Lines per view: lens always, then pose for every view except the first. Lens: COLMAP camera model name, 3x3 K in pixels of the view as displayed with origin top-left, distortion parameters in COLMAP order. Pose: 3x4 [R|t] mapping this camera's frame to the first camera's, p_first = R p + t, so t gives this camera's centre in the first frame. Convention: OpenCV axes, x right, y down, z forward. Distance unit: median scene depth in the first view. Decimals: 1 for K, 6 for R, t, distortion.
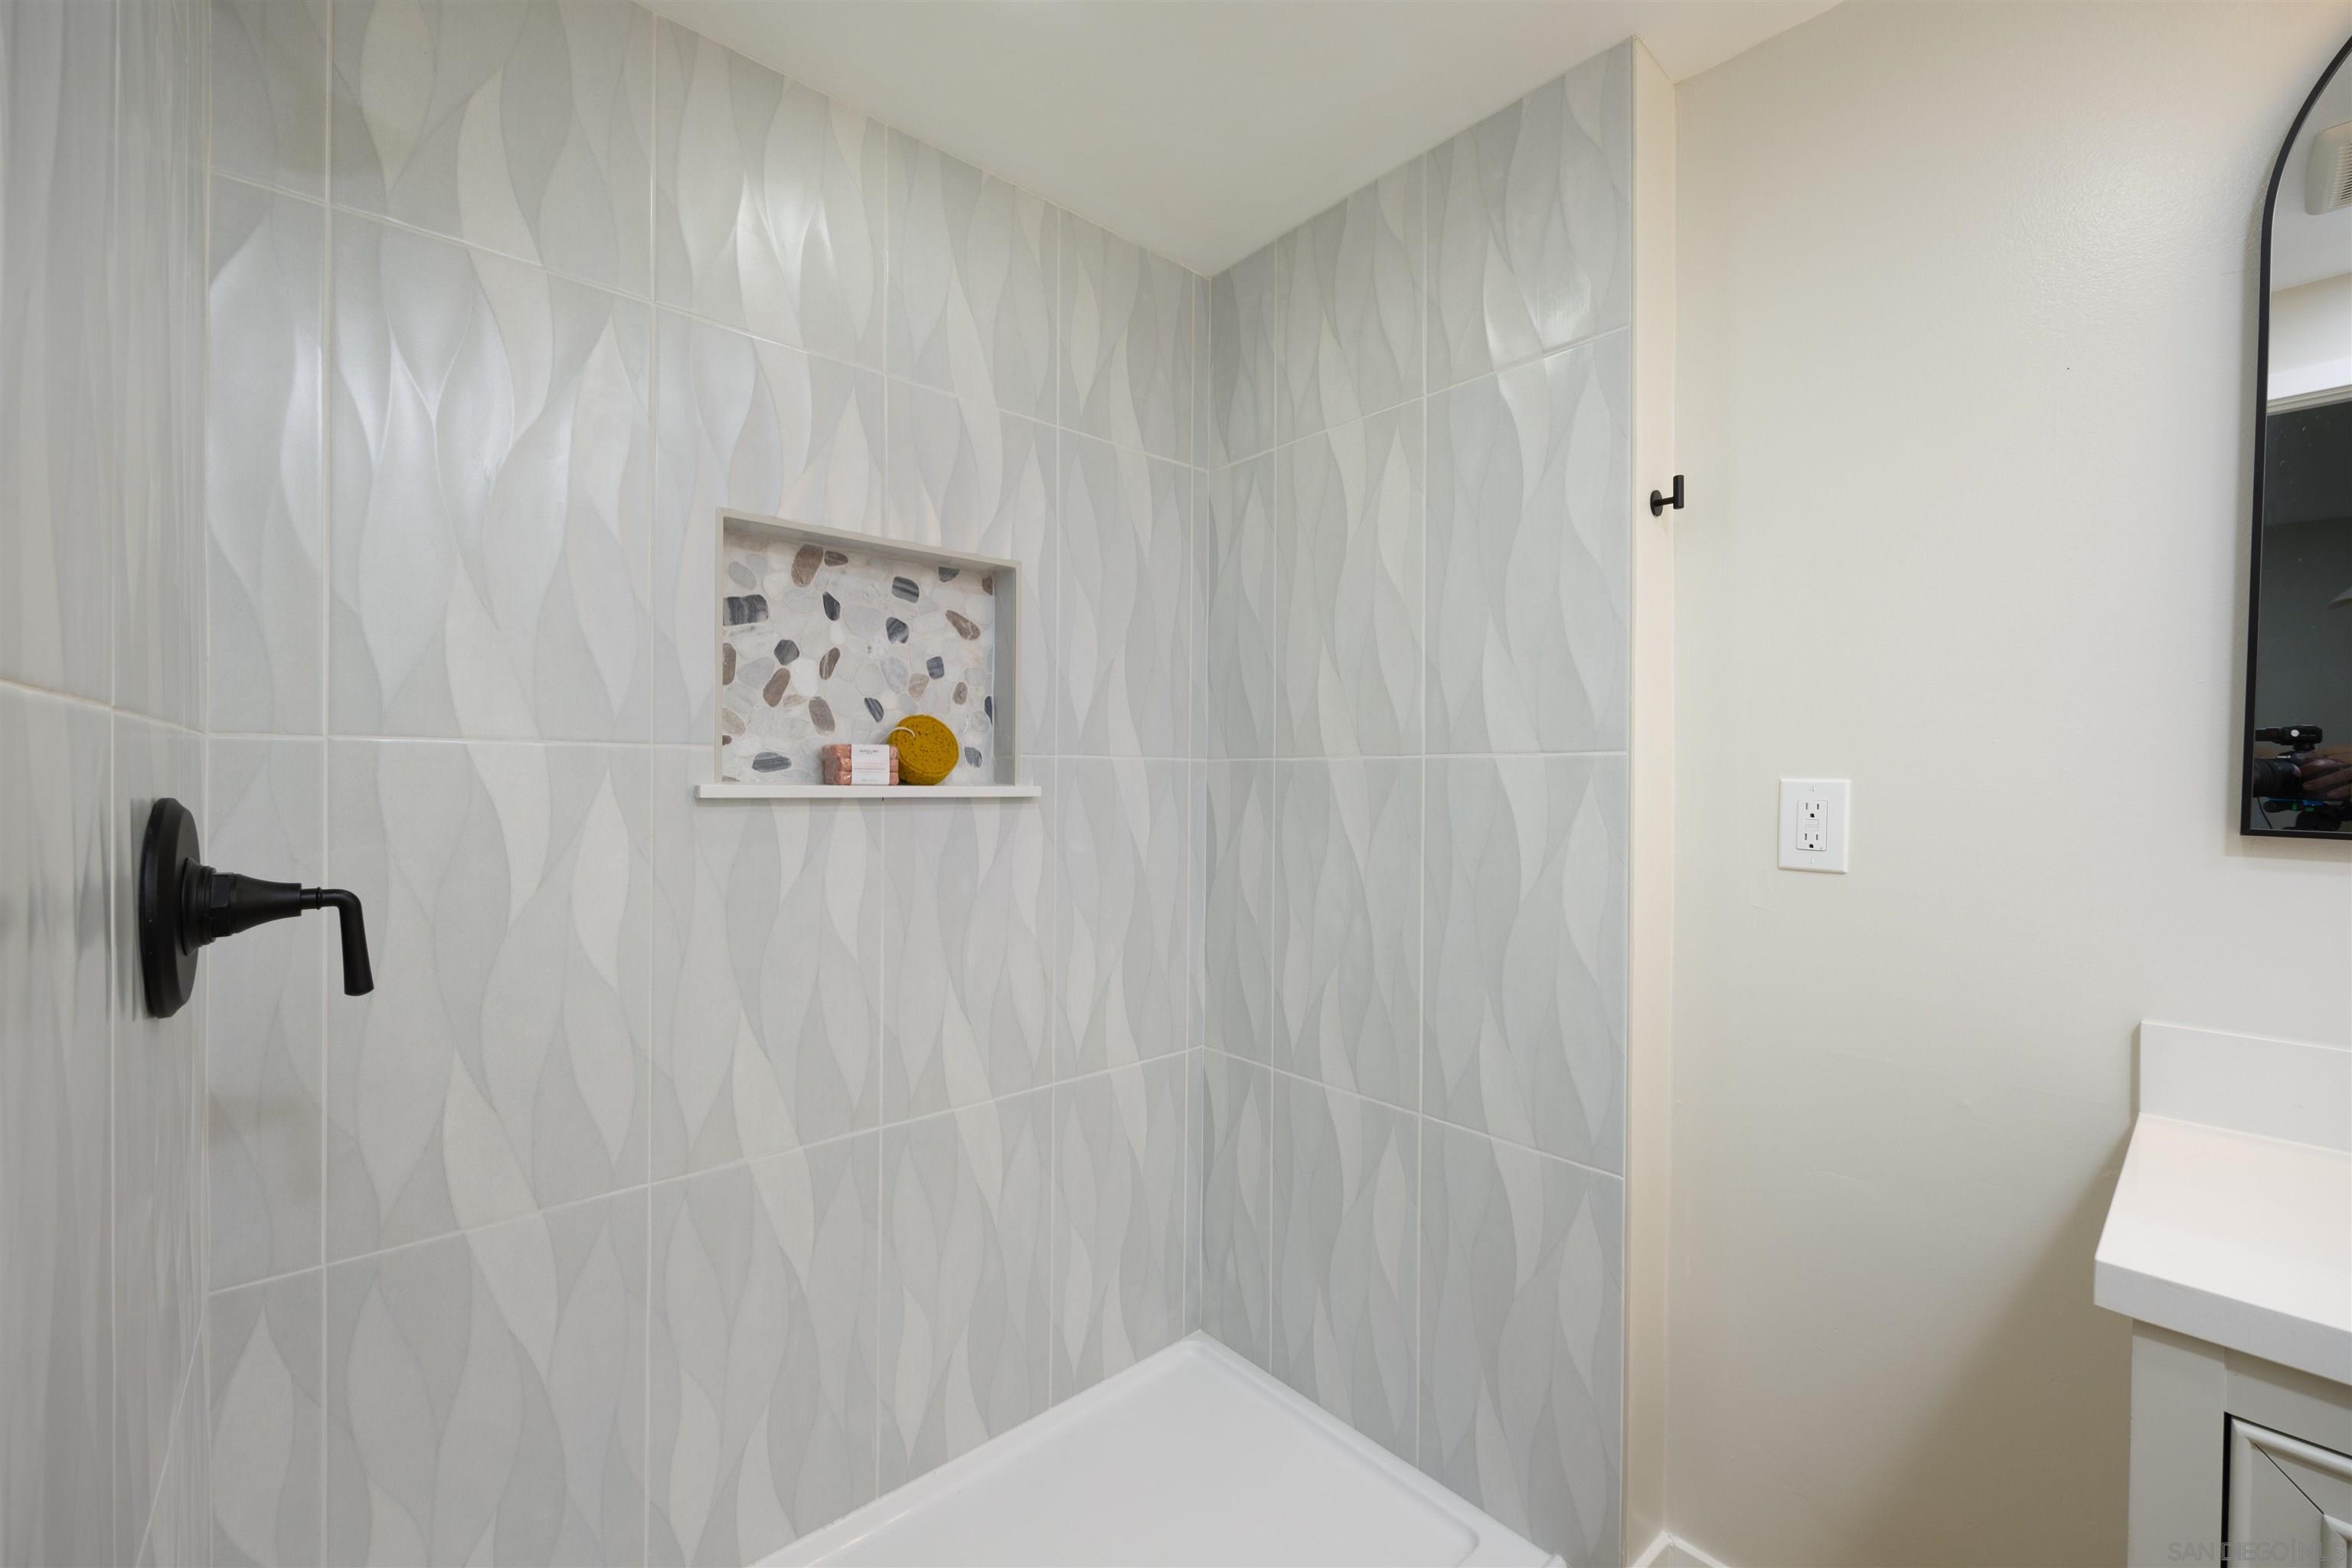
lens RADIAL K [[918.4, 0, 1169.0], [0, 918.4, 784.1], [0, 0, 1]] dist [-0.004841, -0.000309]
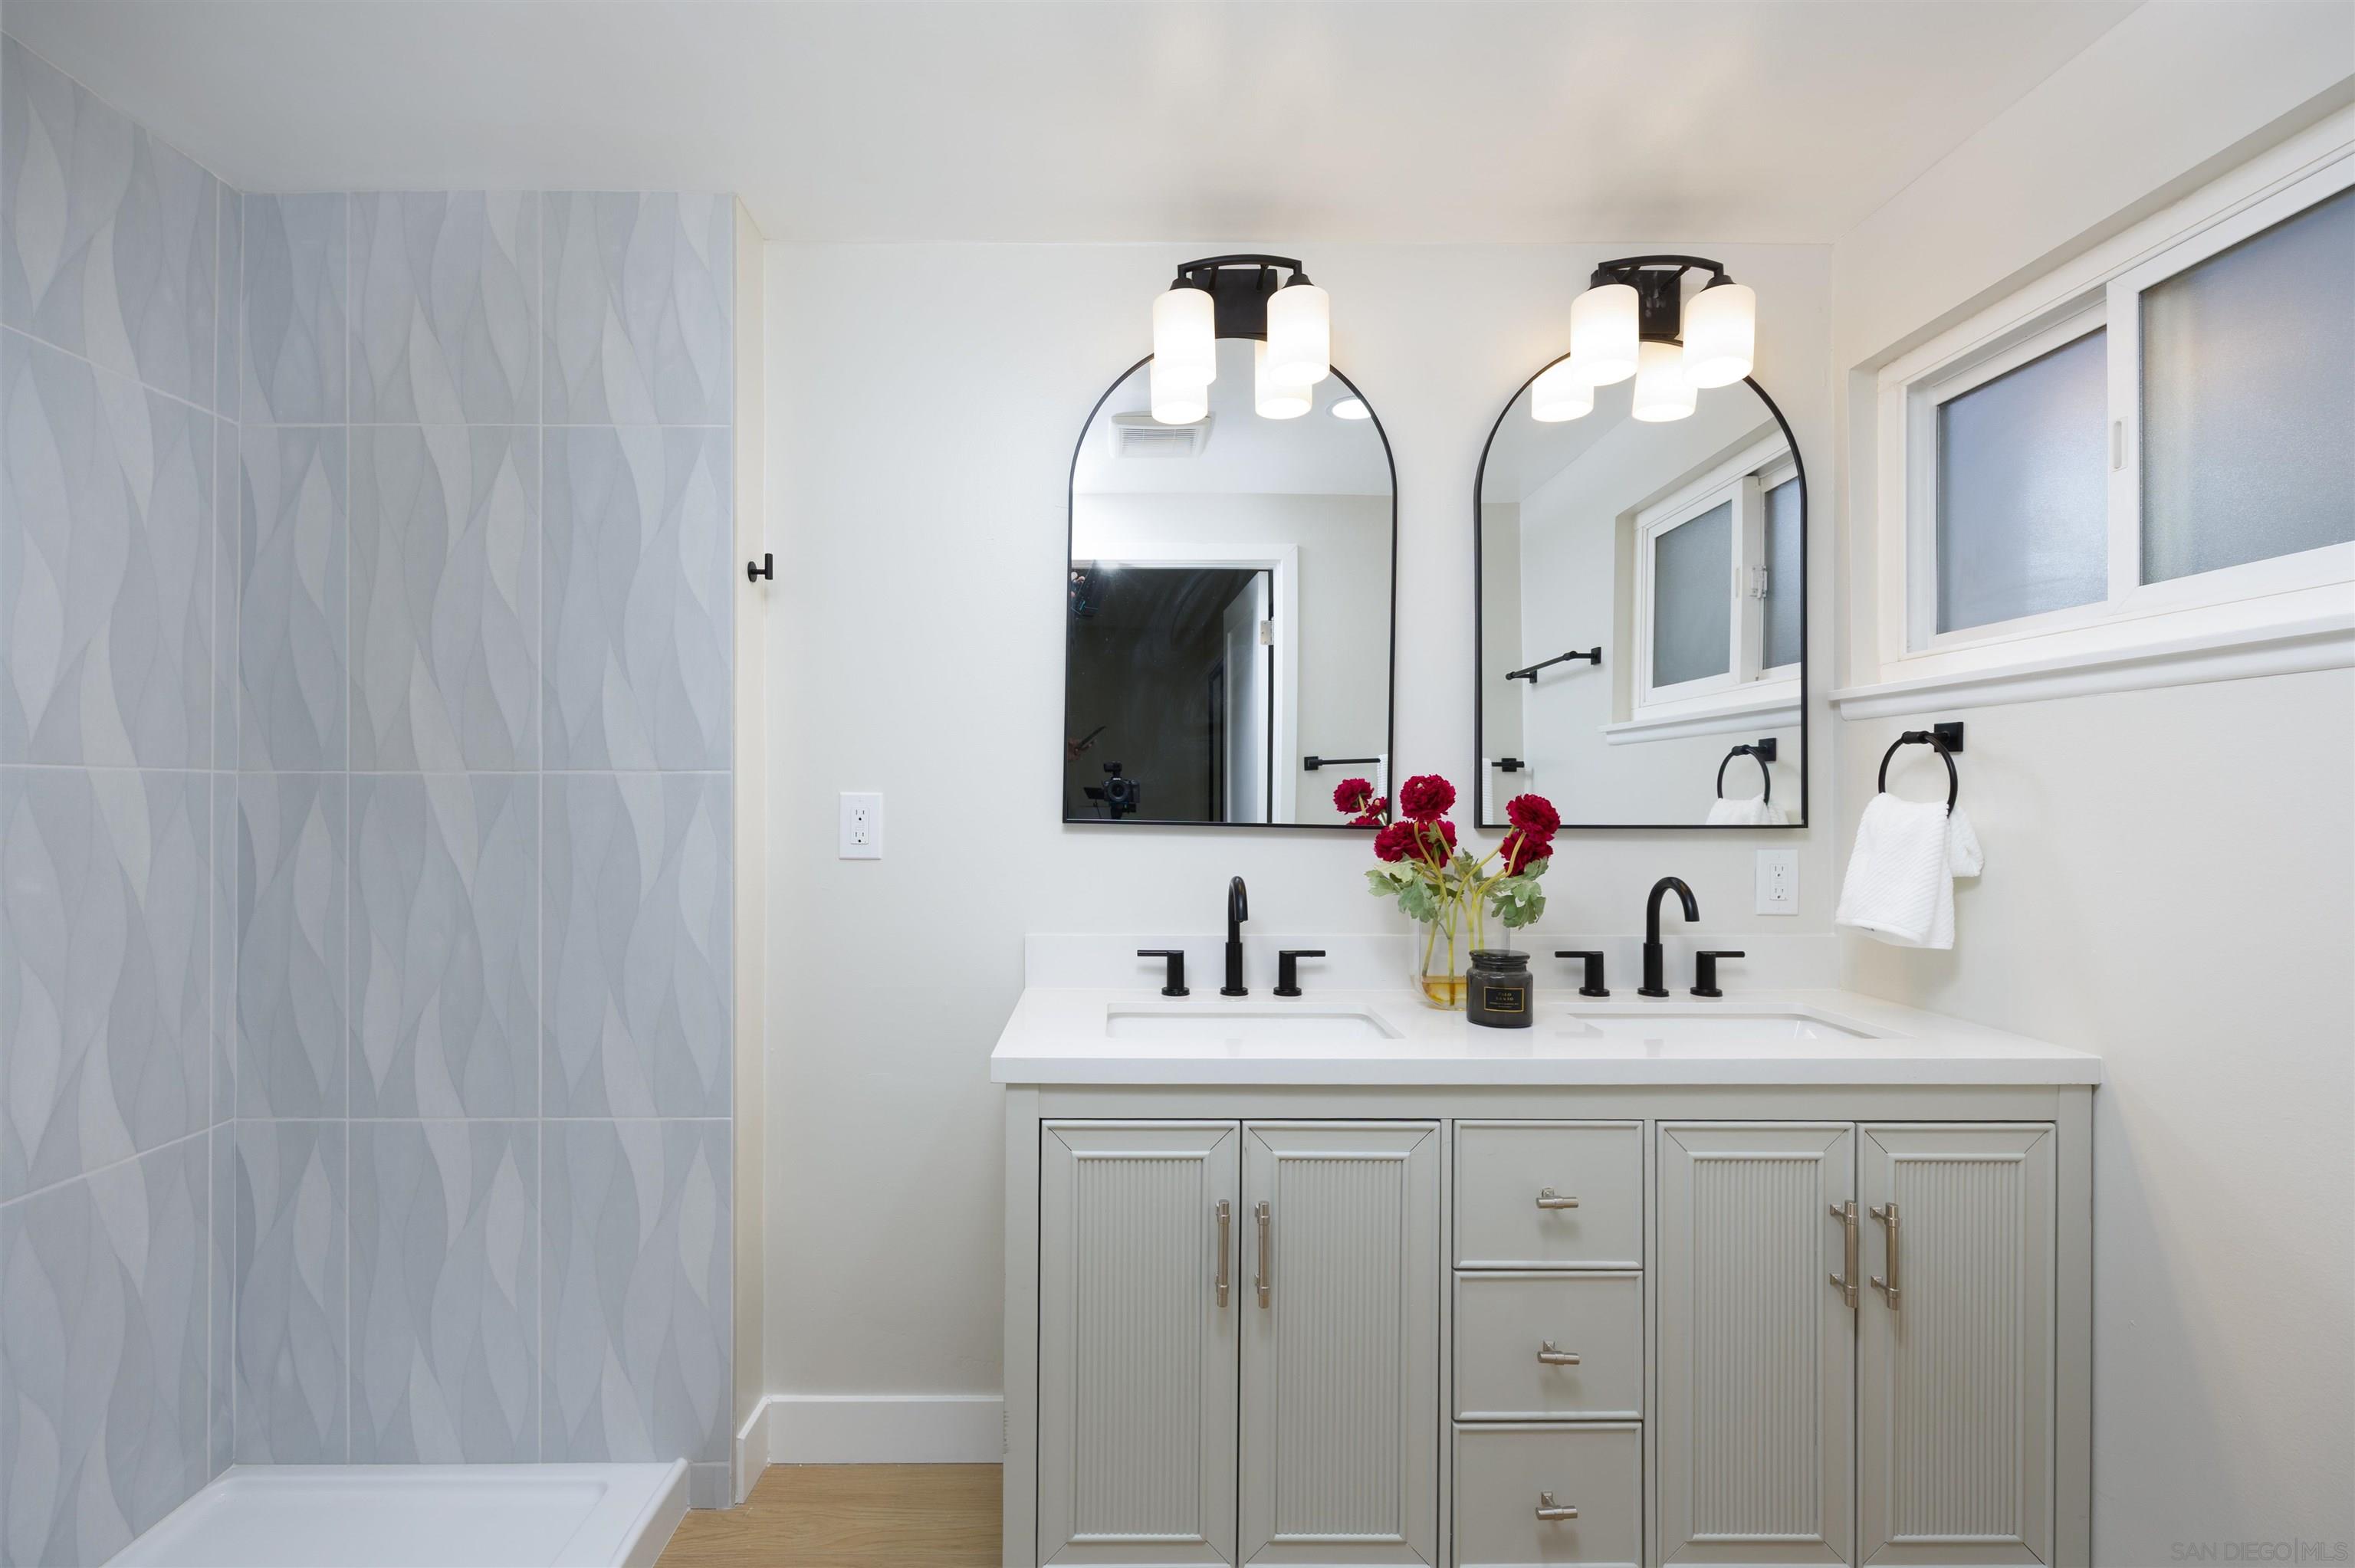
lens RADIAL K [[976.6, 0, 1125.4], [0, 976.6, 787.8], [0, 0, 1]] dist [-0.003881, -0.000257]
pose [[0.649167, -0.001391, 0.760645, -0.127070], [0.007684, 0.999959, -0.004729, -0.002144], [-0.760607, 0.008915, 0.649151, -0.209194]]
